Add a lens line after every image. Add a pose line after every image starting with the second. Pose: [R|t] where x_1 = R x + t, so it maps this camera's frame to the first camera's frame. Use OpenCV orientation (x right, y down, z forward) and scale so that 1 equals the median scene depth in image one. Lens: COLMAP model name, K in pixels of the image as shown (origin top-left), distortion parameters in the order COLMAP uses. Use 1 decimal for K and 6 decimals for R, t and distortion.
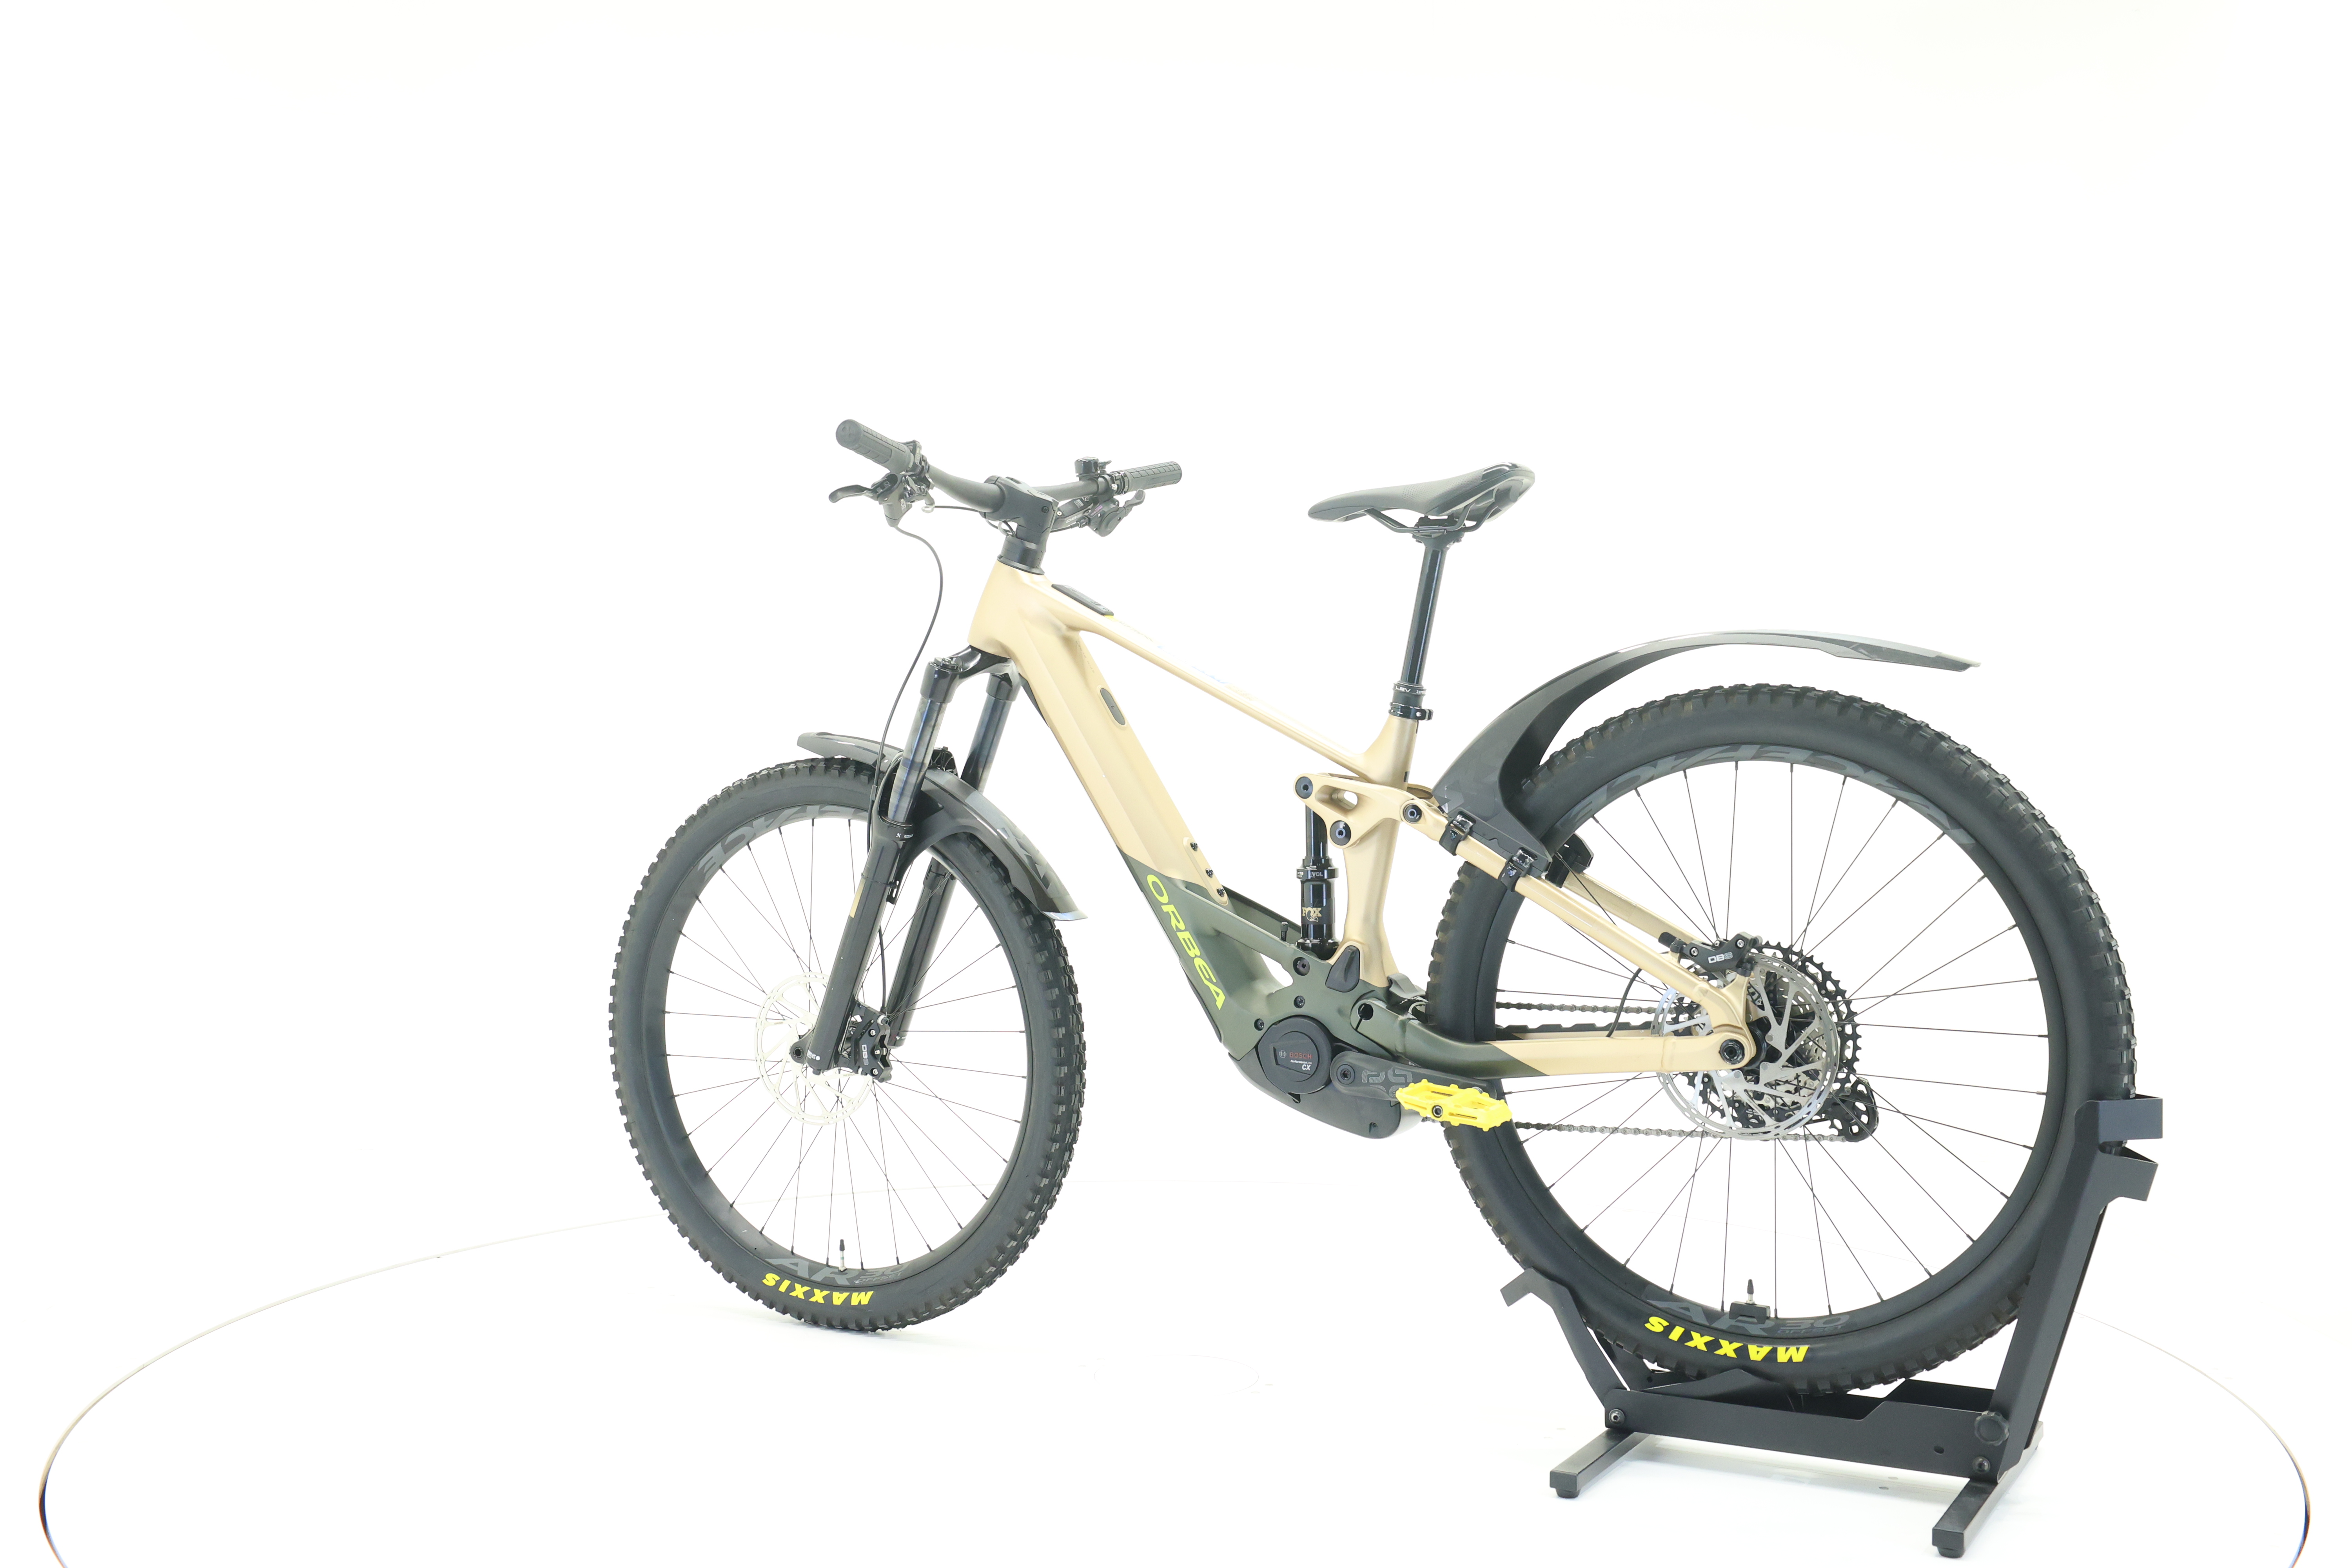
lens RADIAL K [[2443.5, 0, 1172.3], [0, 2443.5, 774.5], [0, 0, 1]] dist [-0.002898, 0.000000]
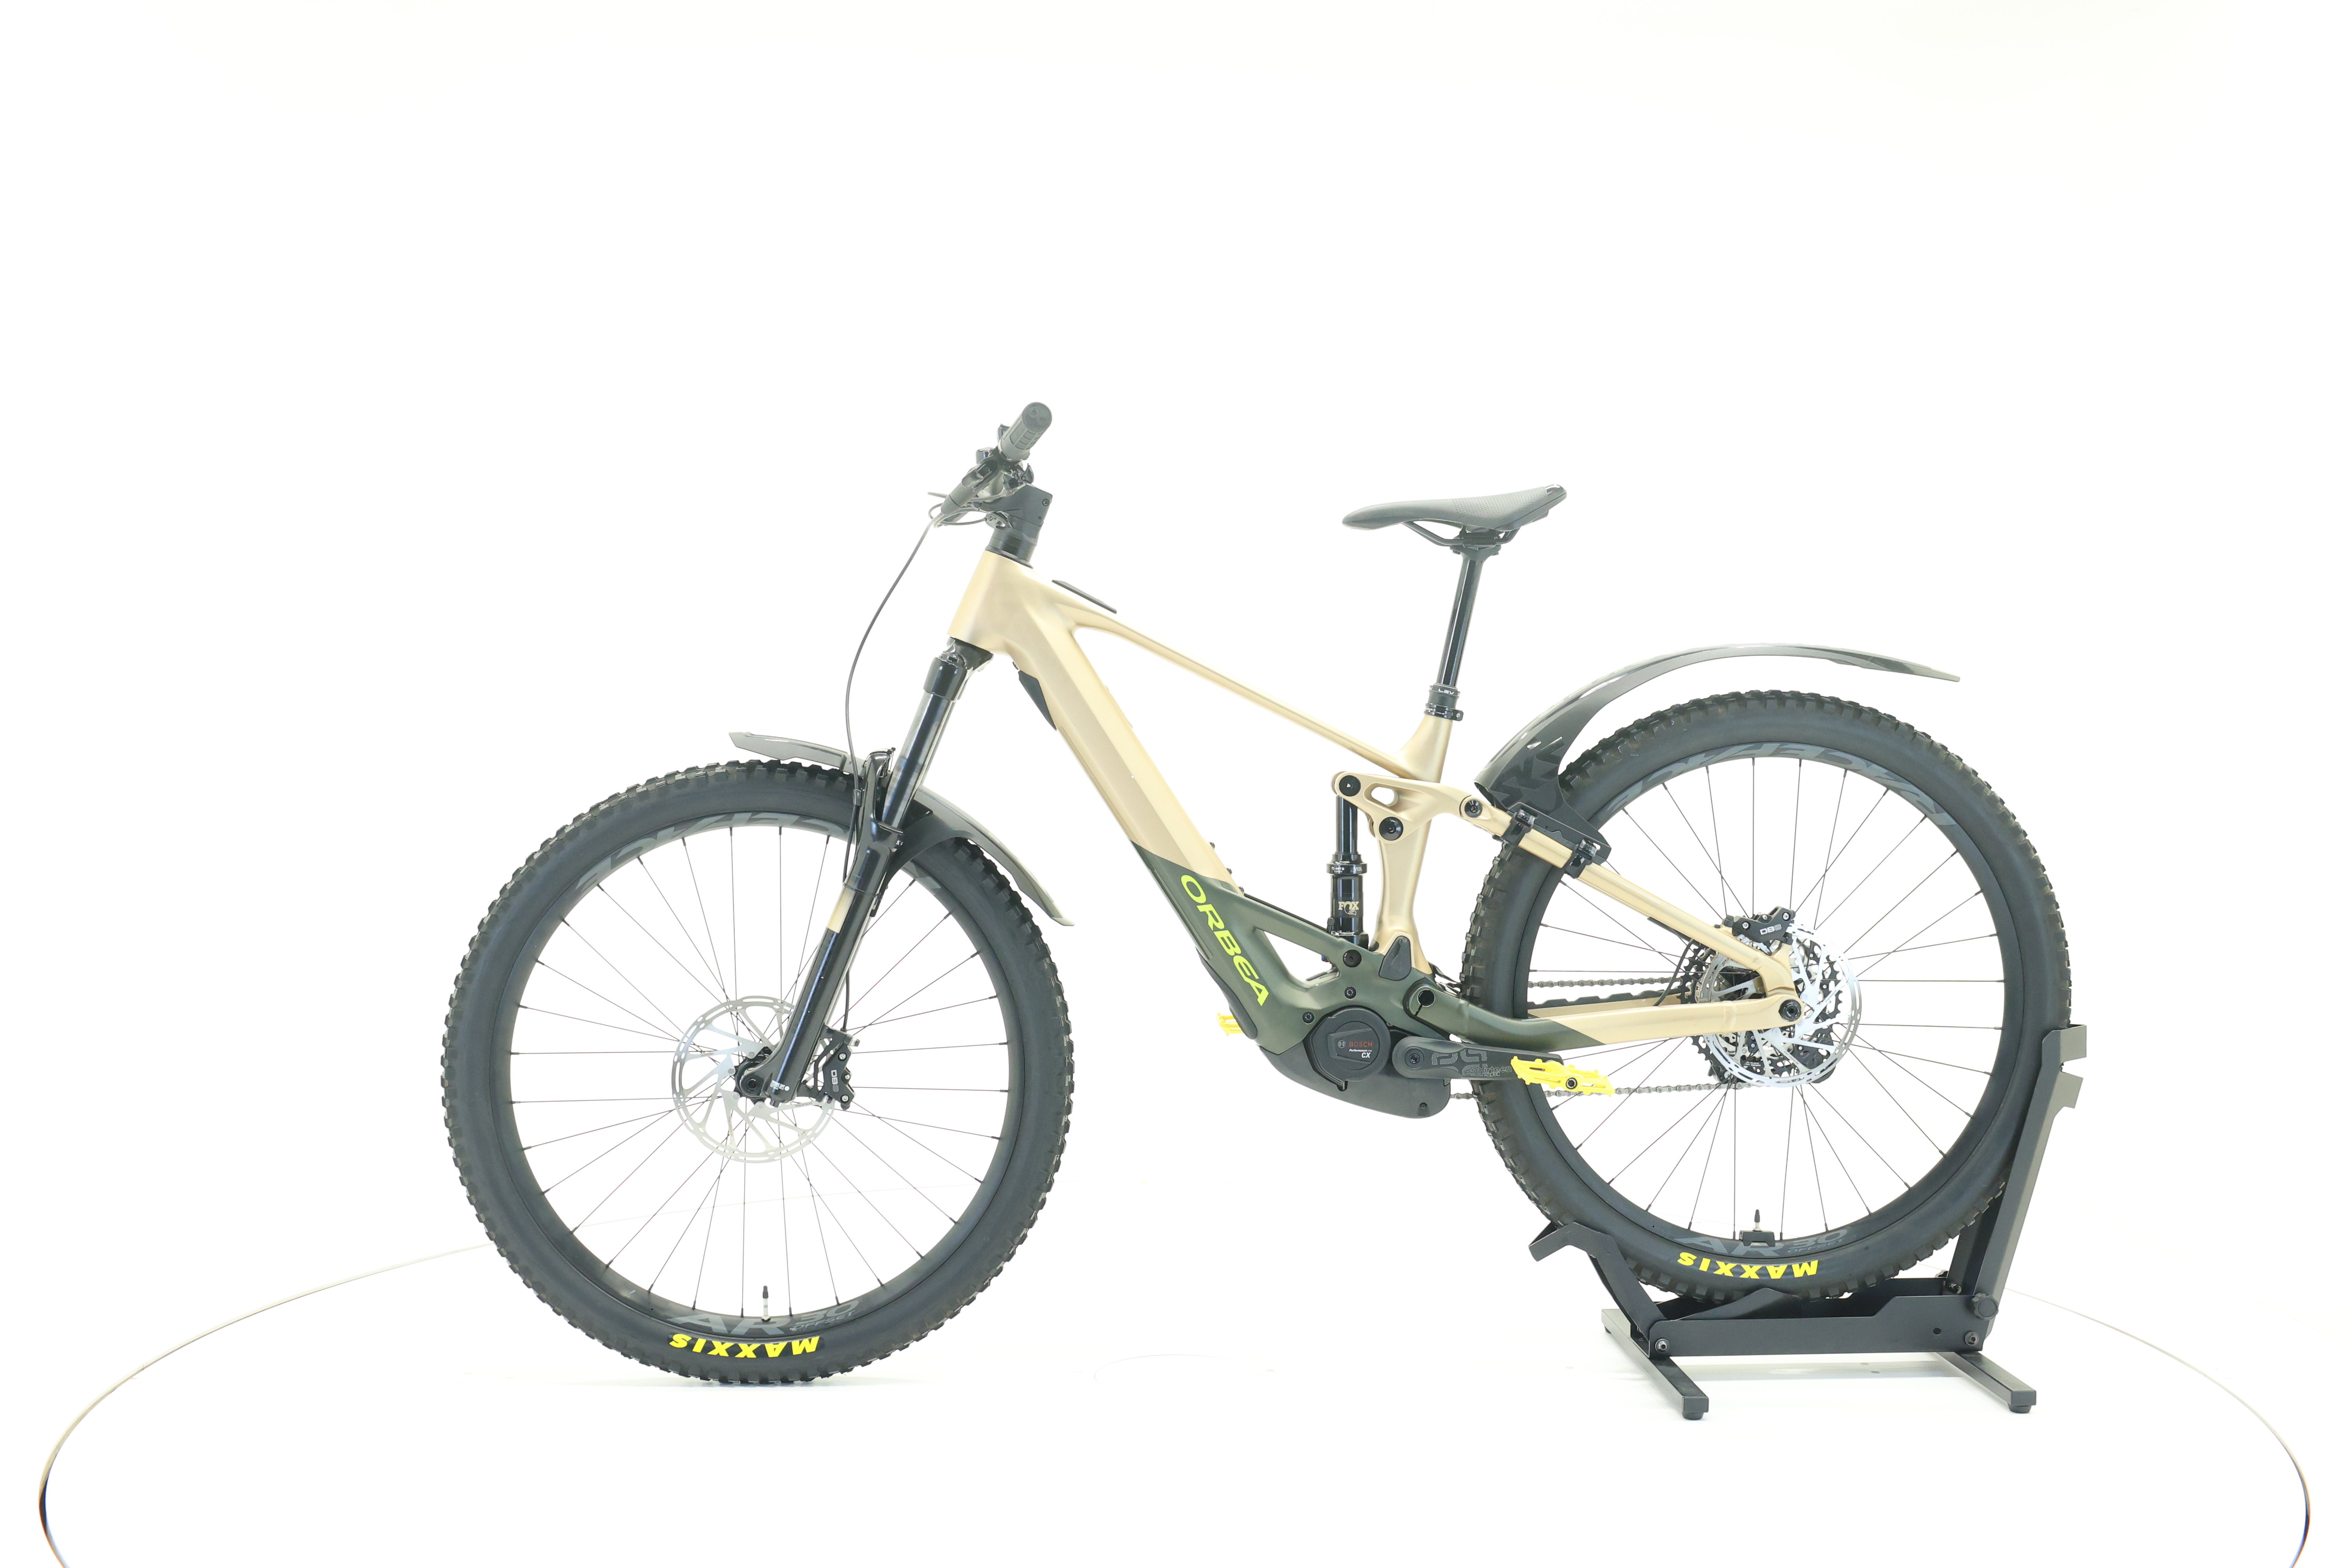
lens RADIAL K [[2443.5, 0, 1172.0], [0, 2443.5, 780.6], [0, 0, 1]] dist [-0.002898, 0.000000]
pose [[0.845243, -0.011386, 0.534261, -0.569287], [0.008633, 0.999933, 0.007652, -0.005387], [-0.534313, -0.001855, 0.845285, 0.167373]]
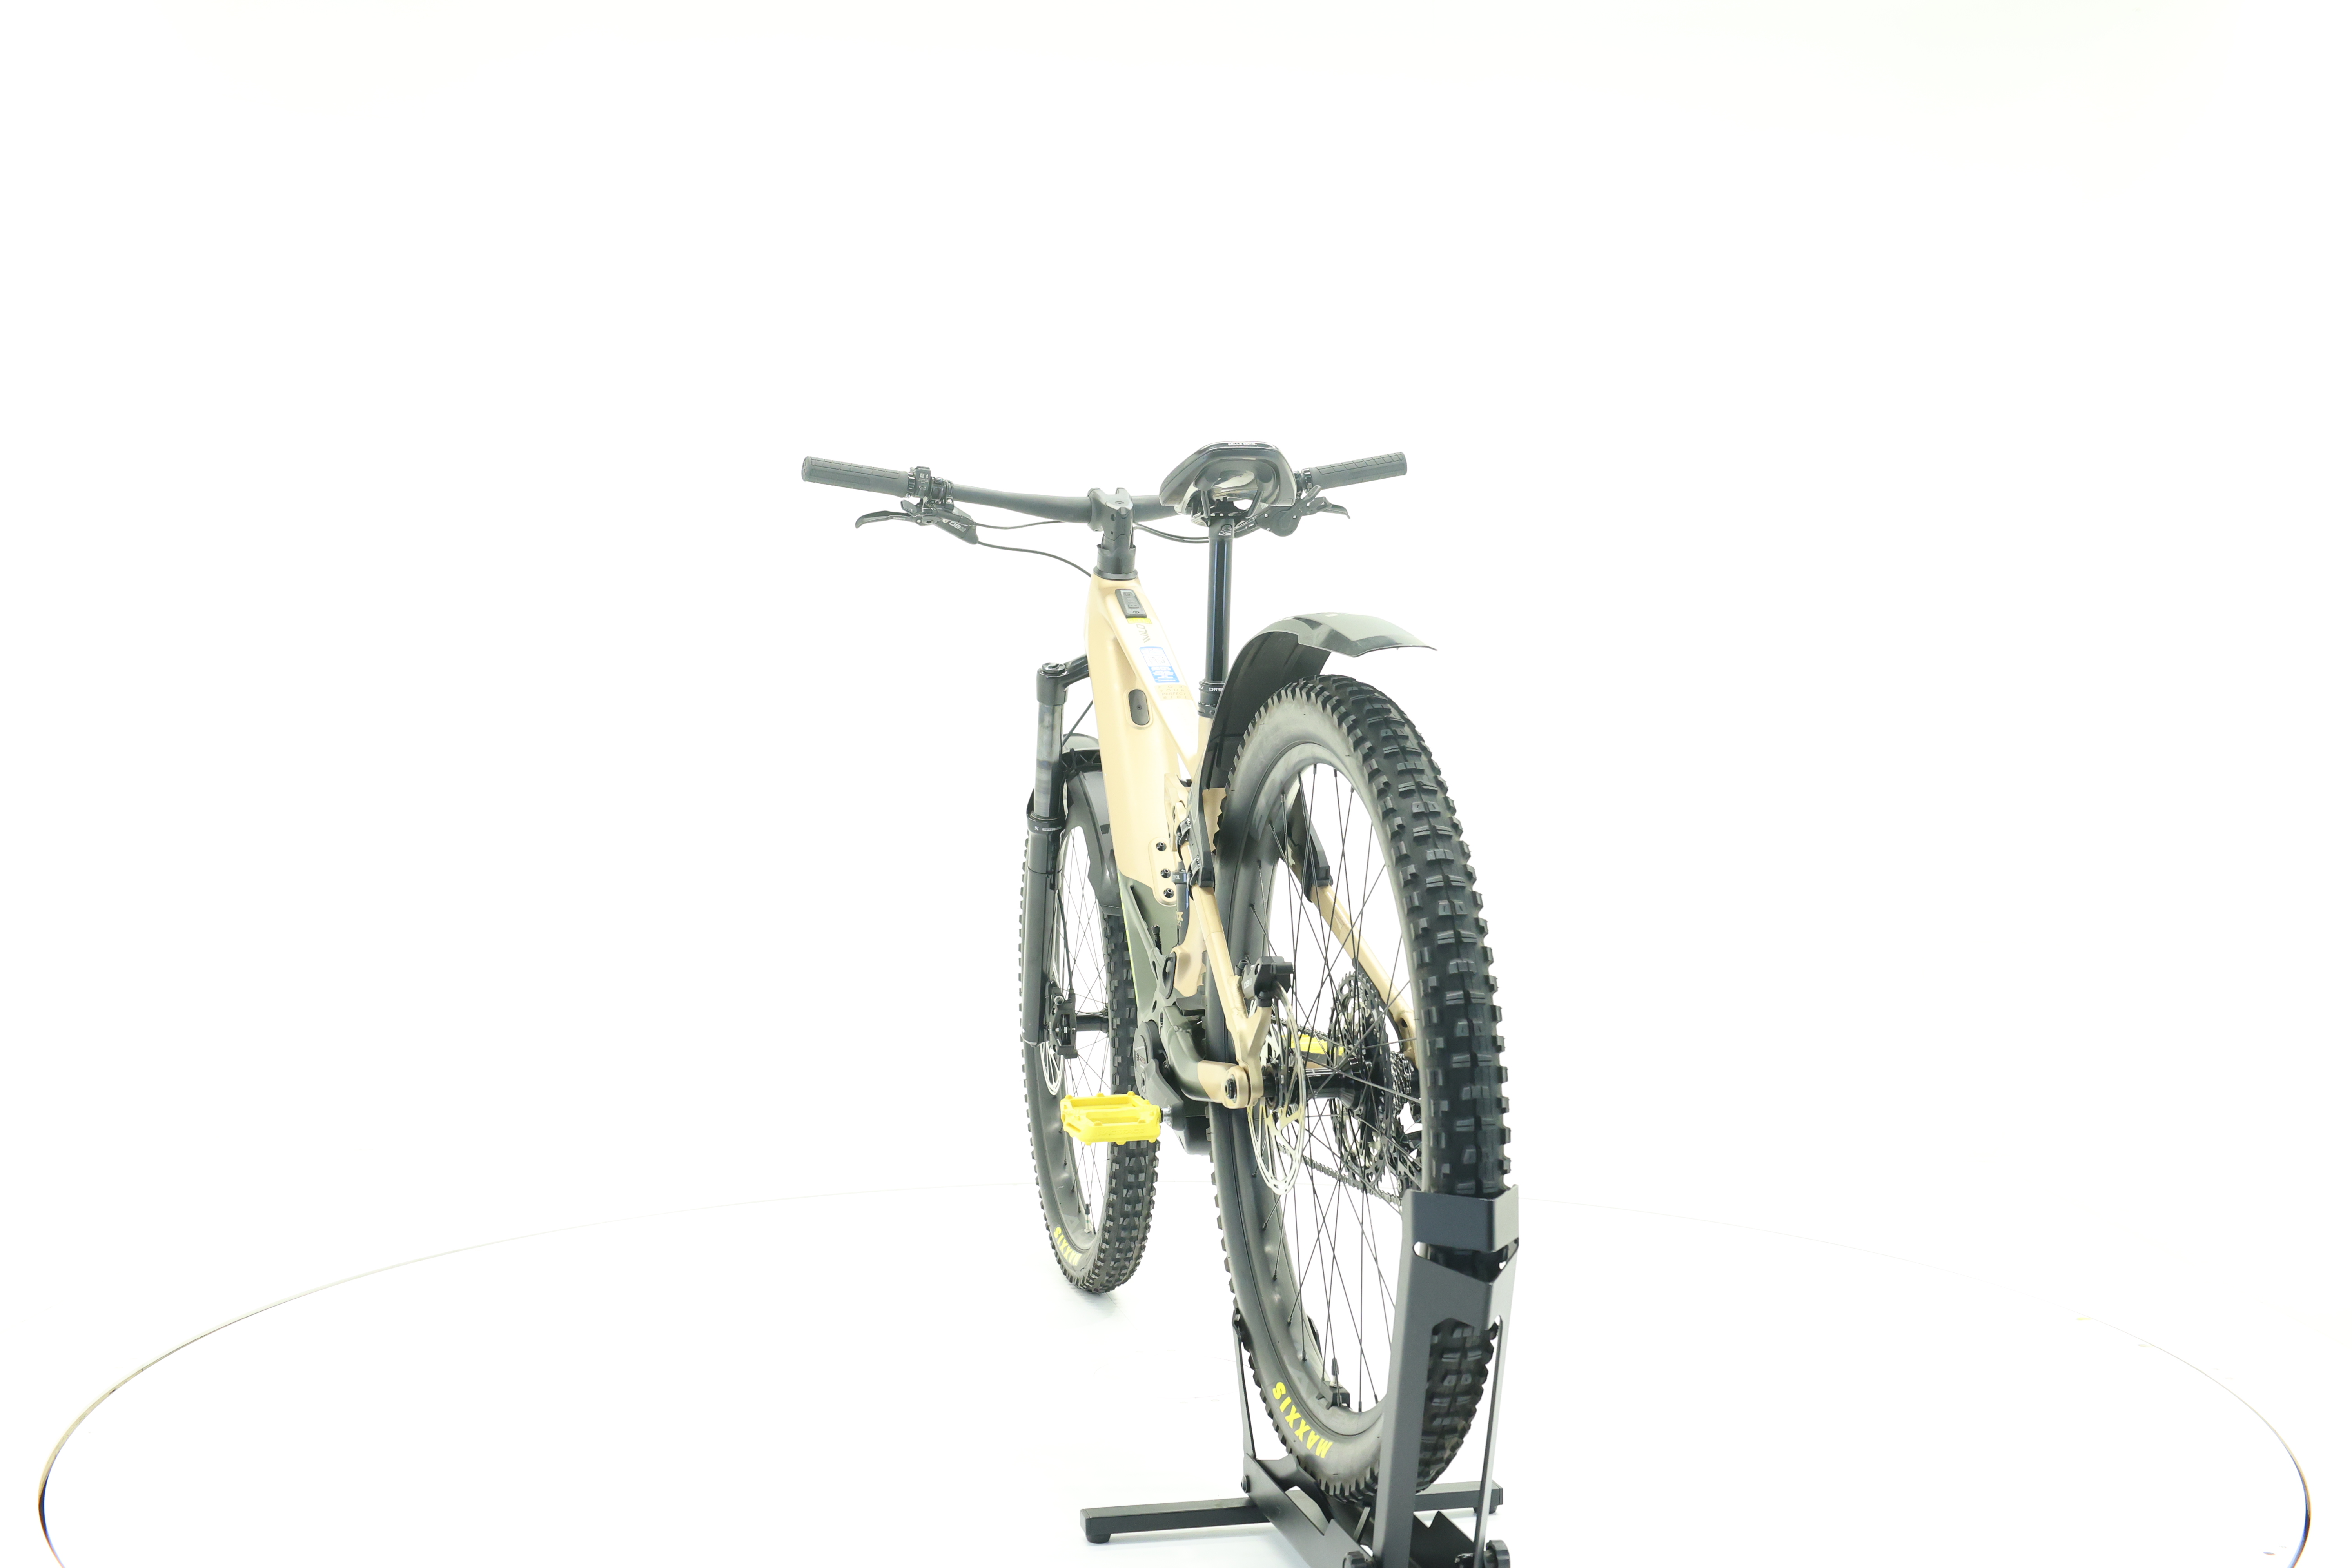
lens RADIAL K [[2443.5, 0, 1172.5], [0, 2443.5, 781.1], [0, 0, 1]] dist [-0.002898, 0.000000]
pose [[0.674496, 0.013369, -0.738157, 0.788058], [-0.013369, 0.999893, 0.005894, -0.003469], [0.738157, 0.005893, 0.674603, 0.345791]]
